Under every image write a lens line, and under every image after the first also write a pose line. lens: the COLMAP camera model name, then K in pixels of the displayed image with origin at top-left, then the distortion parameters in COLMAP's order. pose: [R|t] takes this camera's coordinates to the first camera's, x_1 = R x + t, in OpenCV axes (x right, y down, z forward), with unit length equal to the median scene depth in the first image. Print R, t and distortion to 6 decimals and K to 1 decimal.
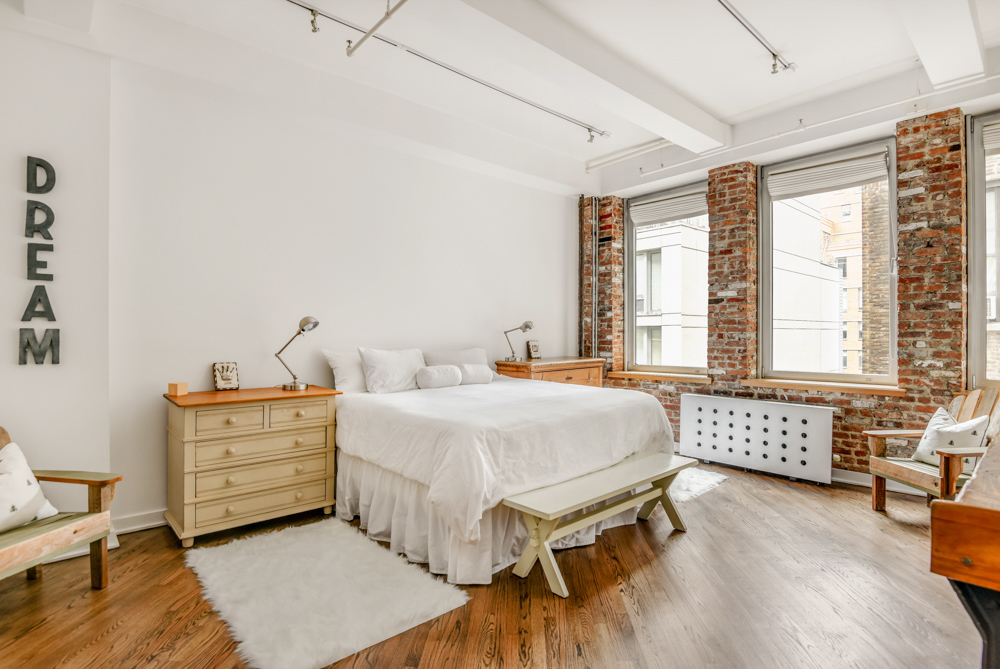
lens RADIAL K [[517.9, 0, 500.1], [0, 517.9, 335.0], [0, 0, 1]] dist [0.000141, -0.000156]
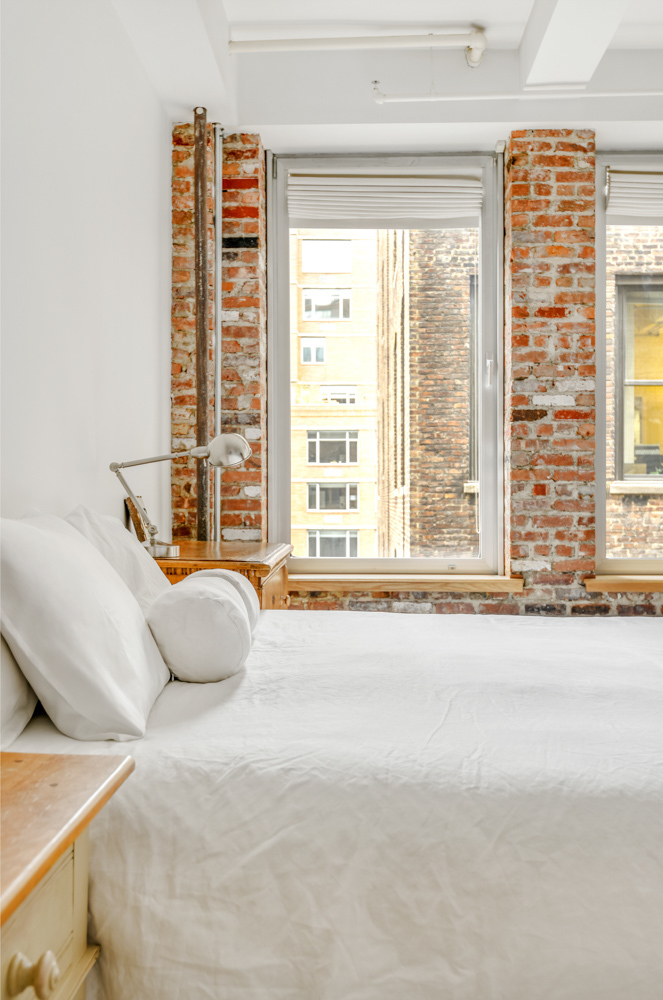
lens RADIAL K [[987.5, 0, 332.5], [0, 987.5, 525.9], [0, 0, 1]] dist [-0.005217, 0.000000]
pose [[0.683809, -0.008970, 0.729606, -0.359749], [-0.007155, 0.999794, 0.018998, 0.019387], [-0.729626, -0.018211, 0.683604, 0.522395]]
